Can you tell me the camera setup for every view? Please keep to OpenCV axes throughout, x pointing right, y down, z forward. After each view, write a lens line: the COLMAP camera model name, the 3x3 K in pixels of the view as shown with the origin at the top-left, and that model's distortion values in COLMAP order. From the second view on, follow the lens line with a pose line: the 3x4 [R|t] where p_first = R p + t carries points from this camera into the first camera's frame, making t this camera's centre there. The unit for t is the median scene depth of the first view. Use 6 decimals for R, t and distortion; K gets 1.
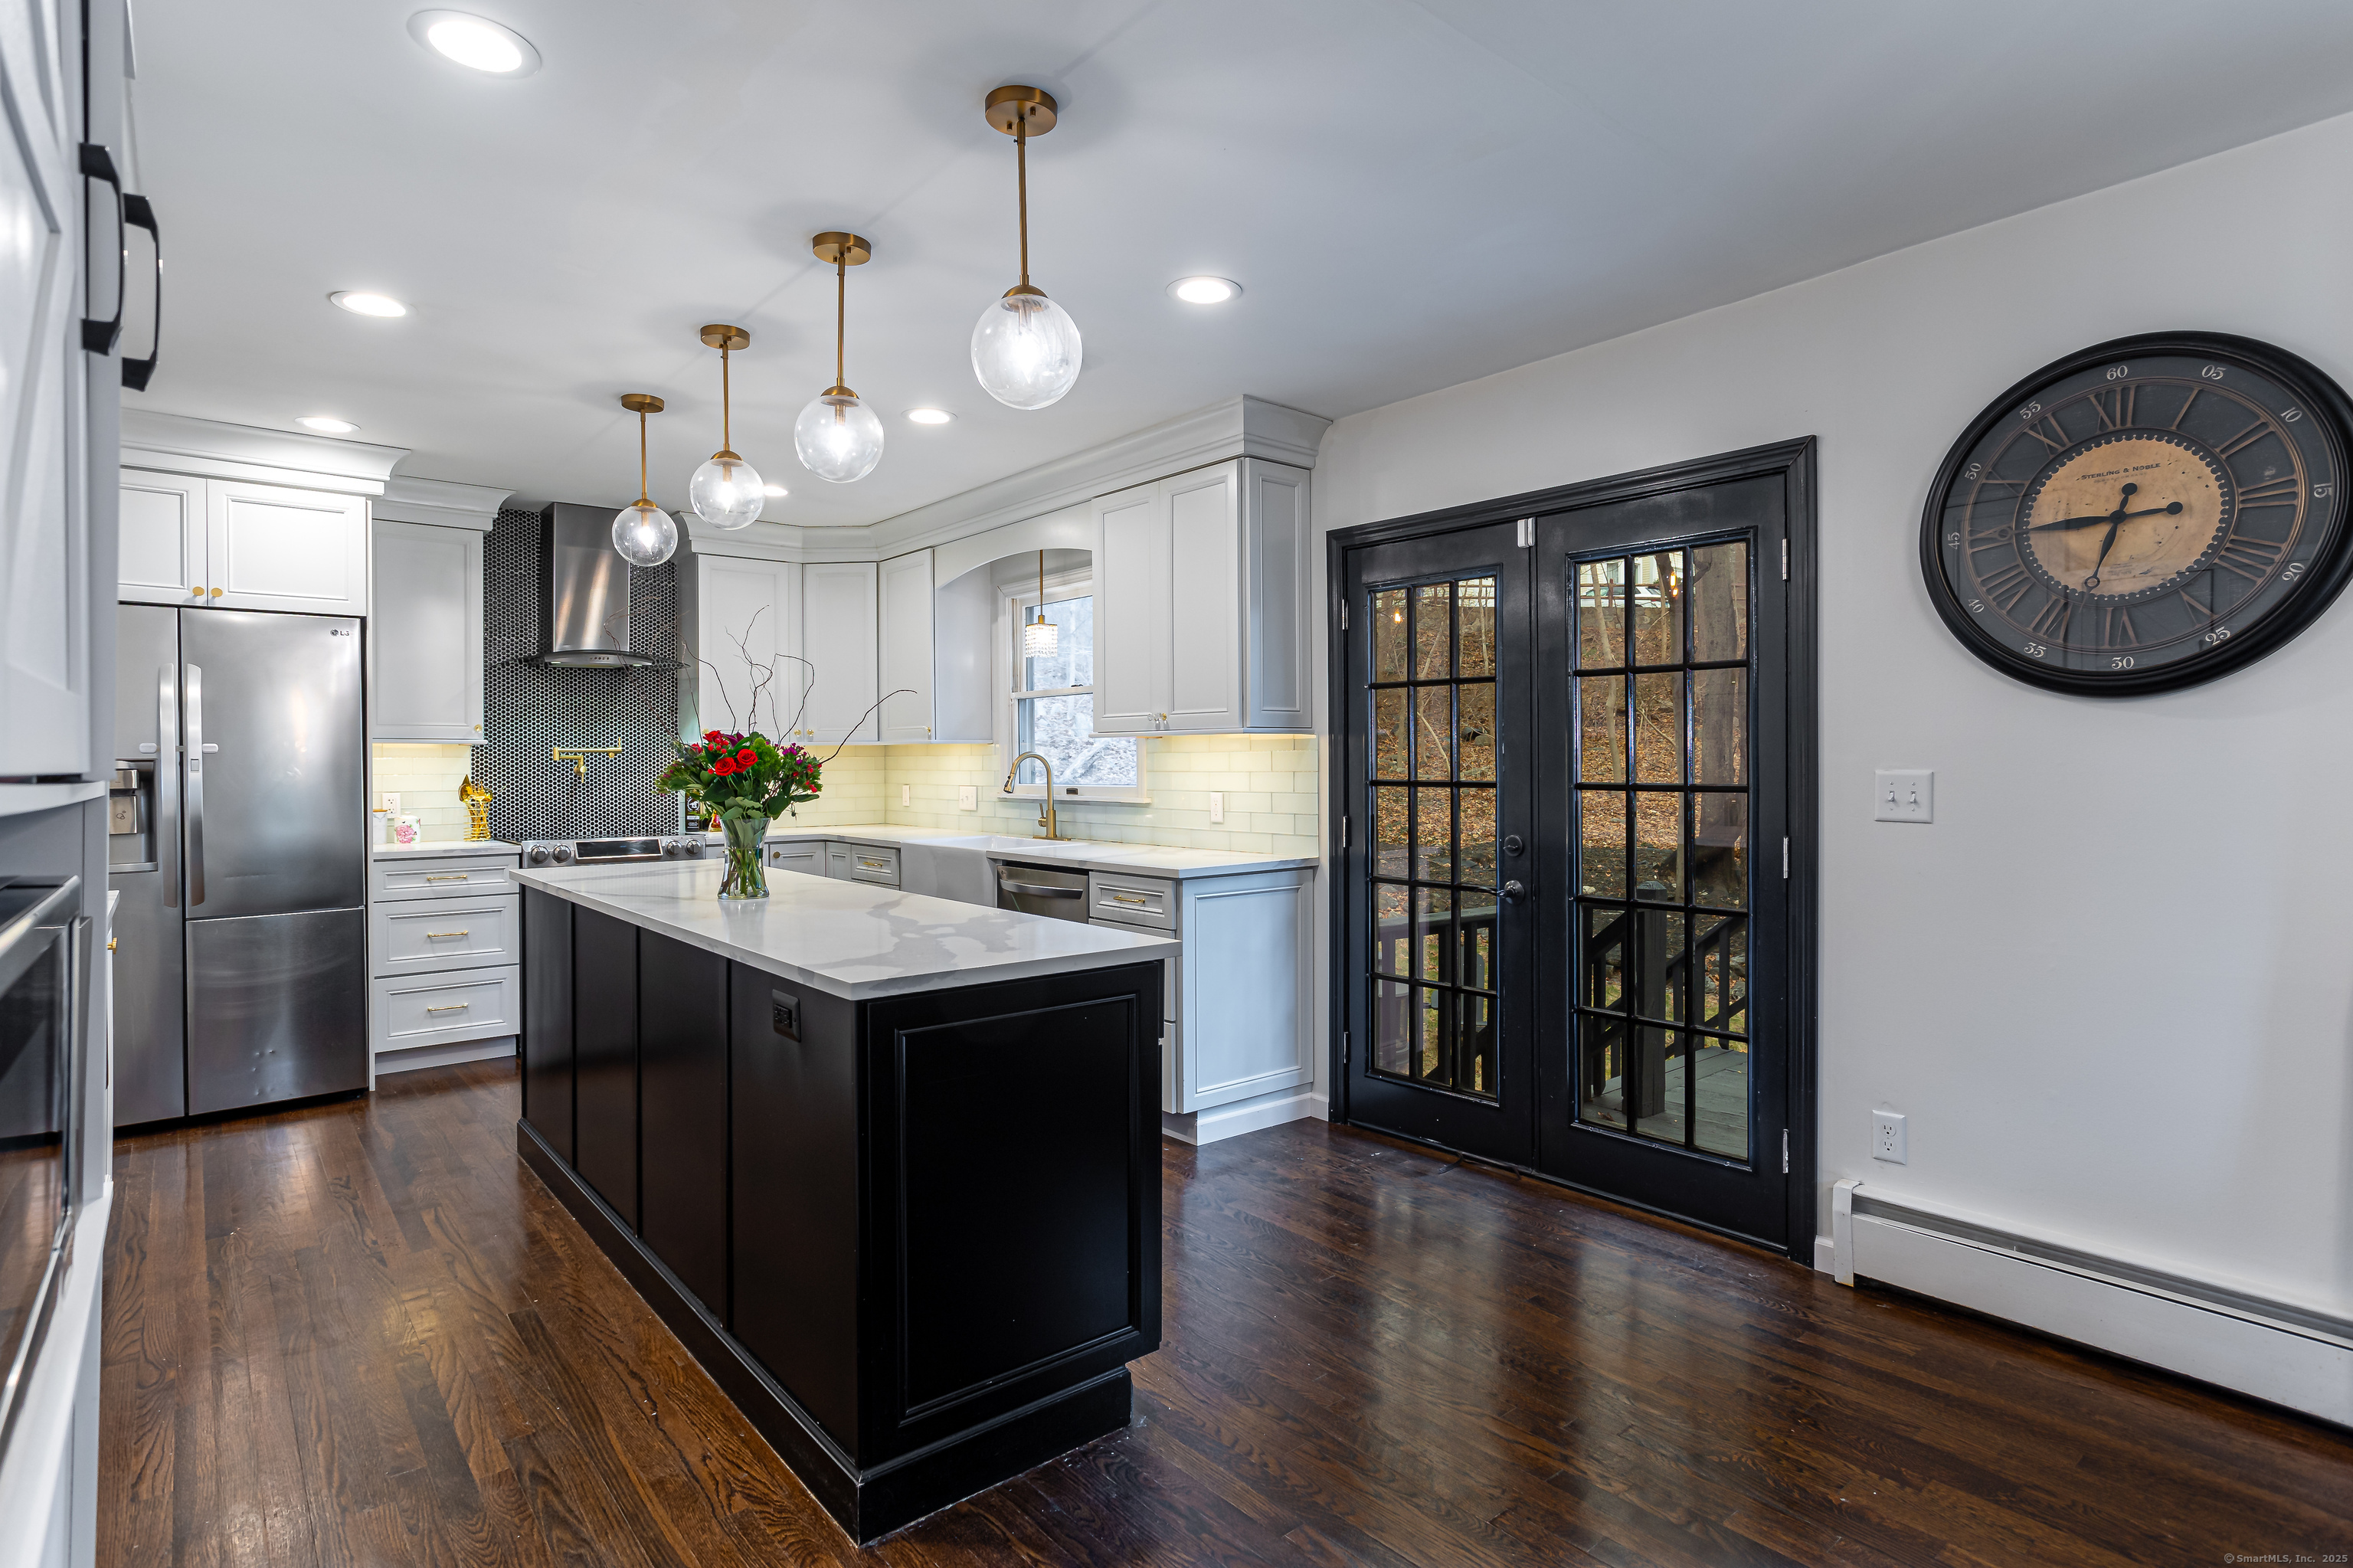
lens RADIAL K [[1198.8, 0, 1171.1], [0, 1198.8, 777.7], [0, 0, 1]] dist [-0.002899, 0.001005]
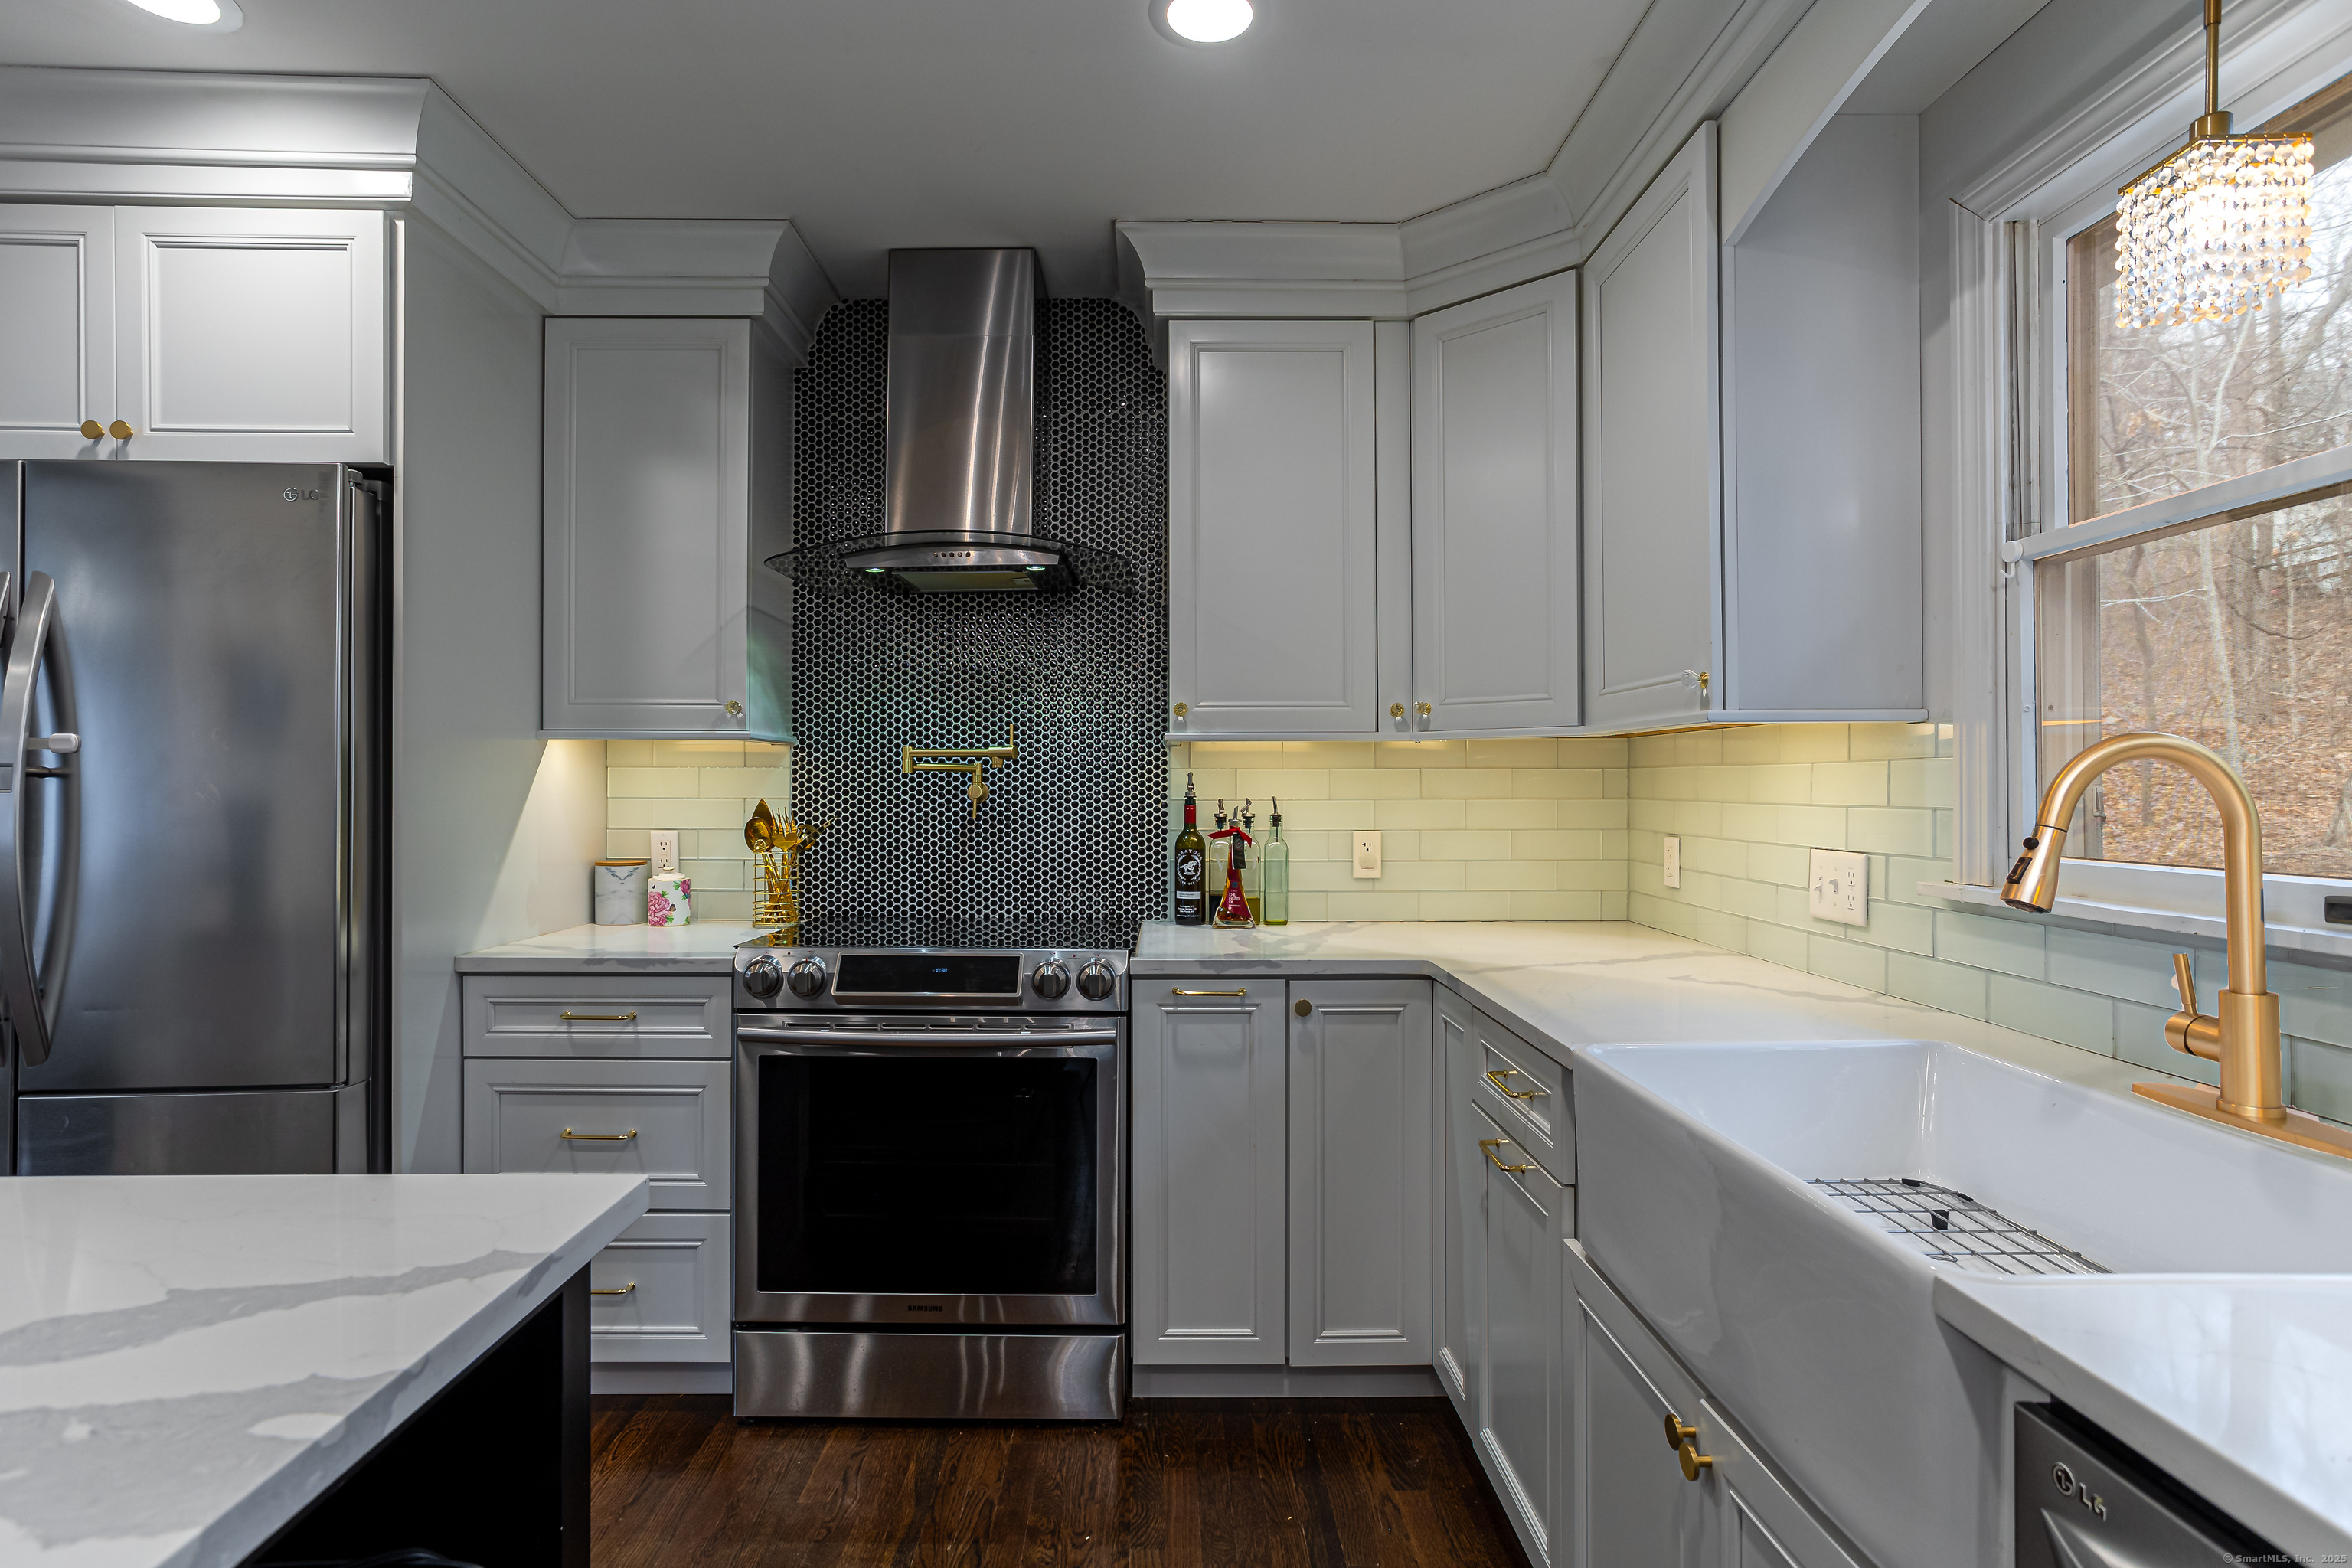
lens RADIAL K [[1198.2, 0, 1170.6], [0, 1198.2, 777.7], [0, 0, 1]] dist [-0.002899, 0.001005]
pose [[0.772250, 0.002391, -0.635314, -0.135247], [-0.013284, 0.999835, -0.012386, -0.009728], [0.635179, 0.018004, 0.772155, 0.835448]]
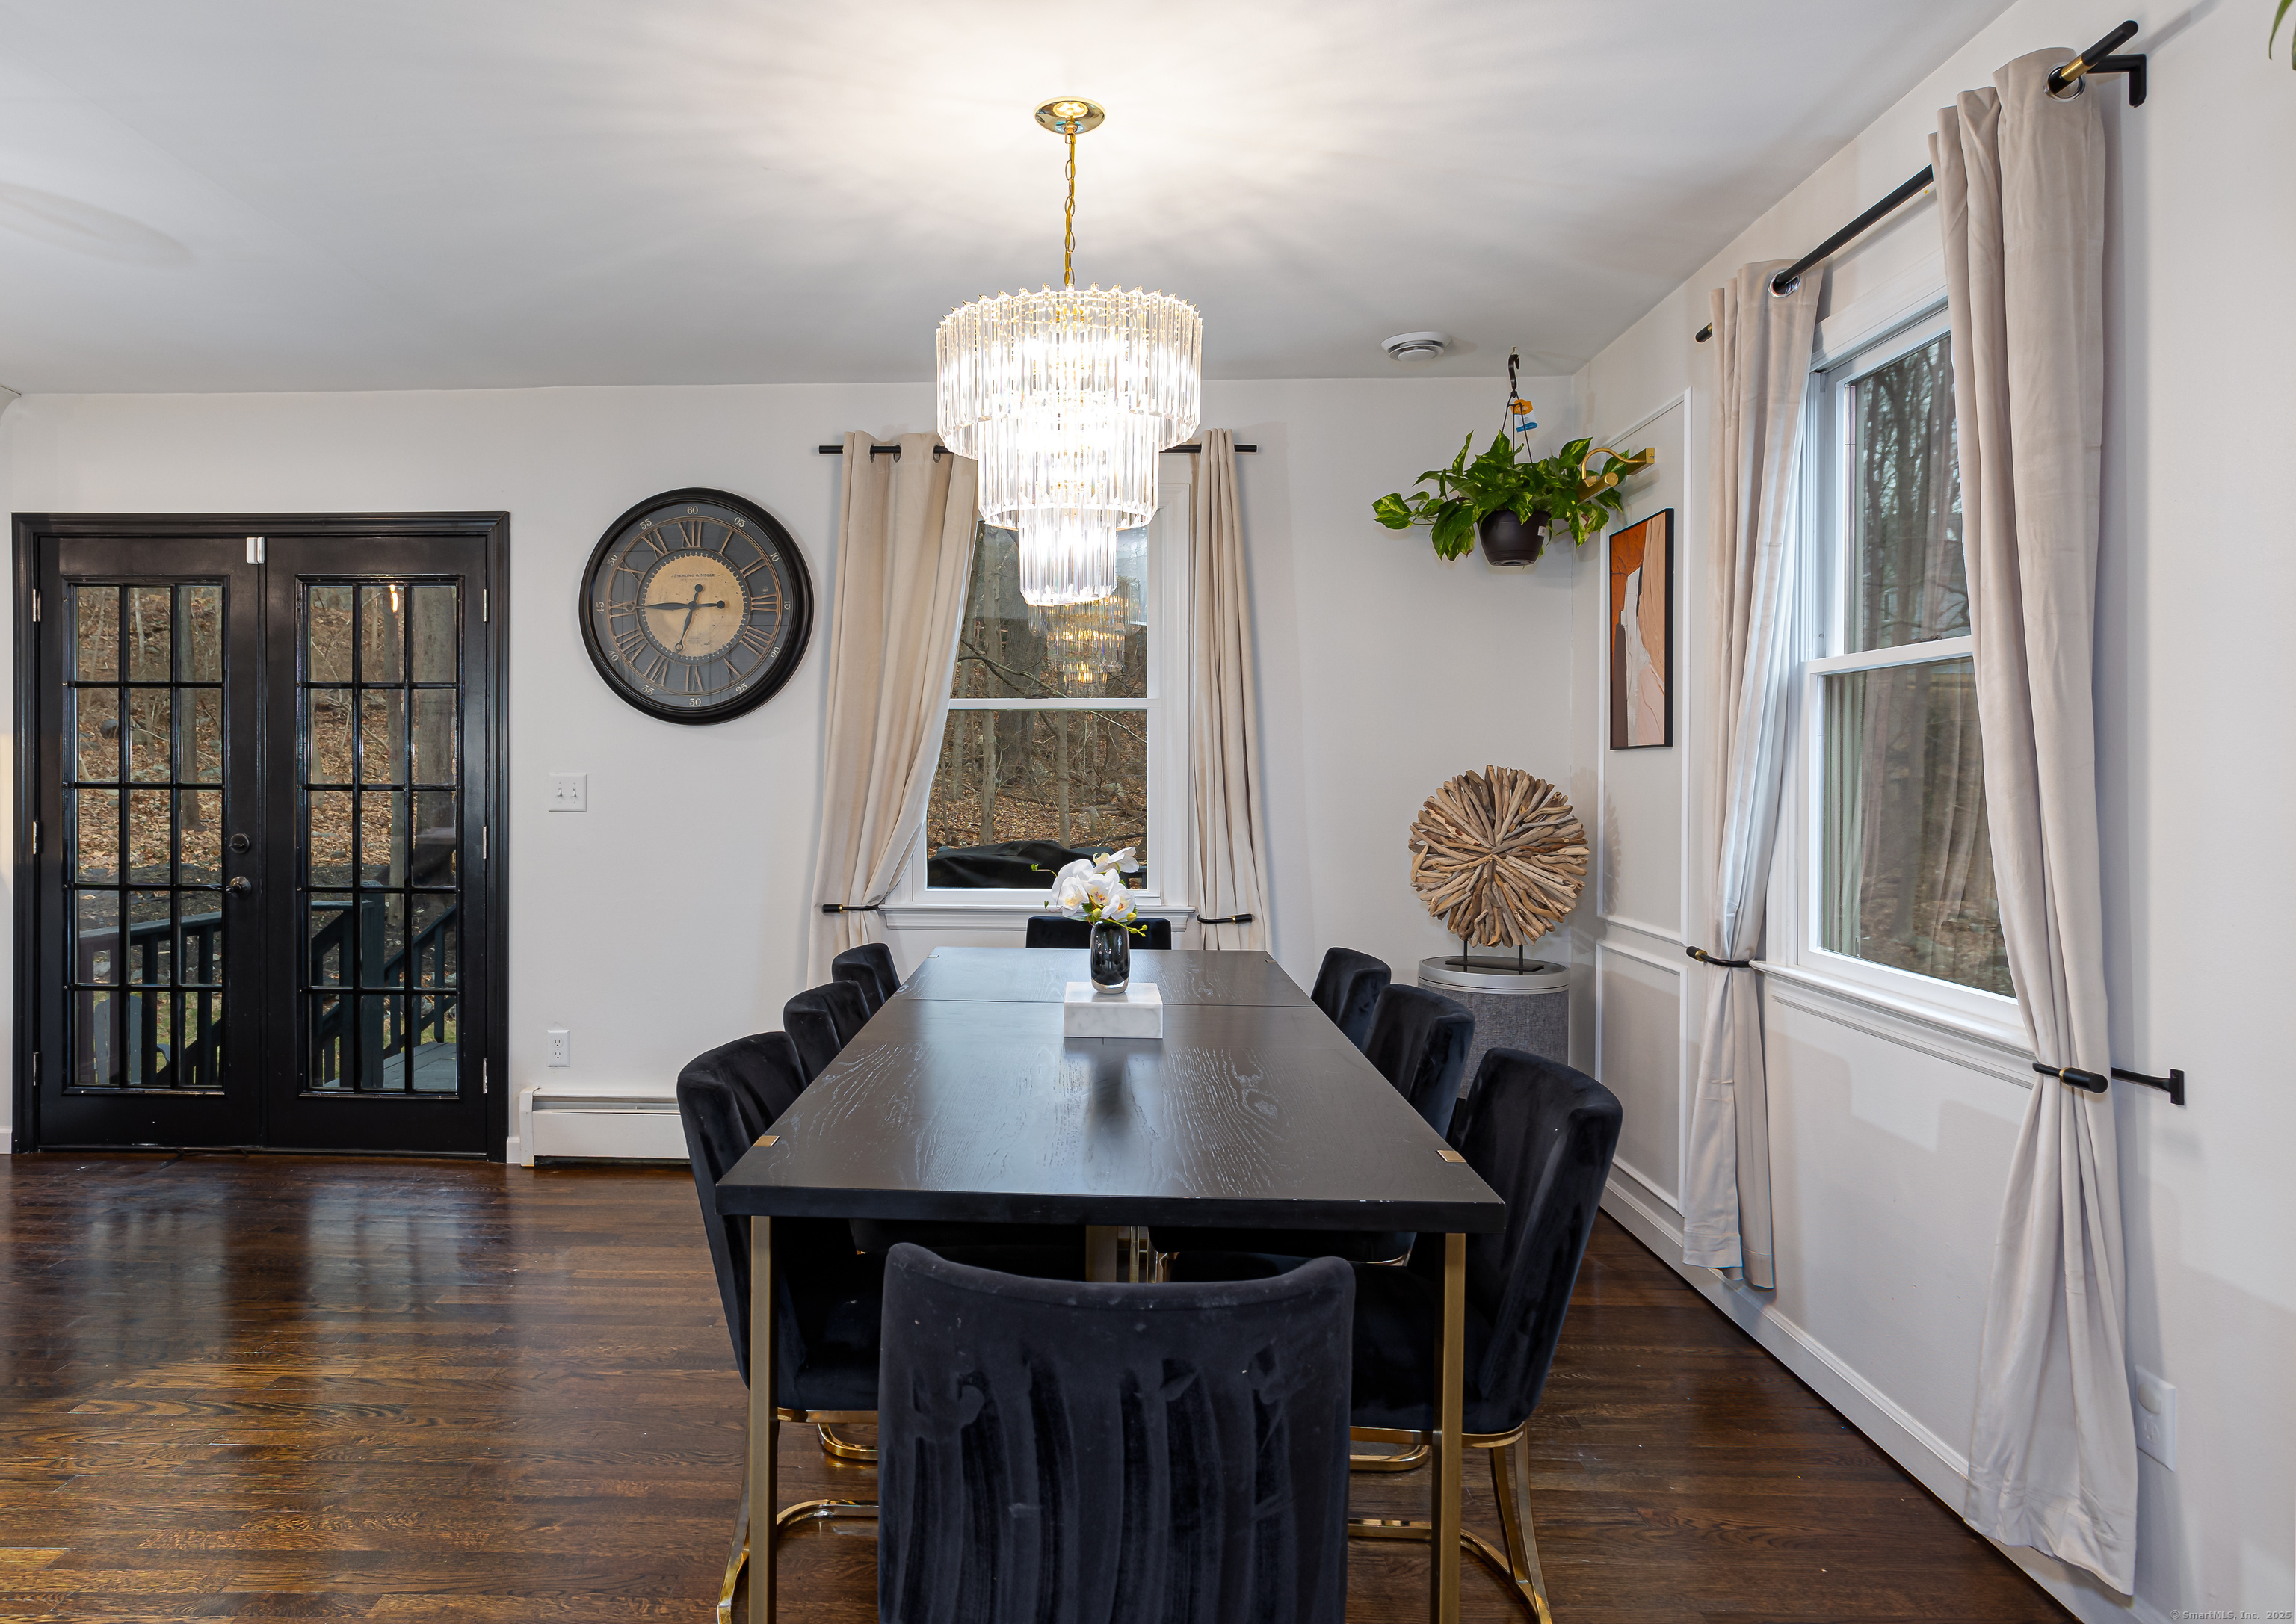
lens RADIAL K [[1574.7, 0, 1148.0], [0, 1574.7, 812.0], [0, 0, 1]] dist [-0.067774, 0.065890]
pose [[0.656289, 0.006619, 0.754481, -0.220539], [0.002719, 0.999934, -0.011137, 0.045813], [-0.754505, 0.009361, 0.656227, -0.499863]]
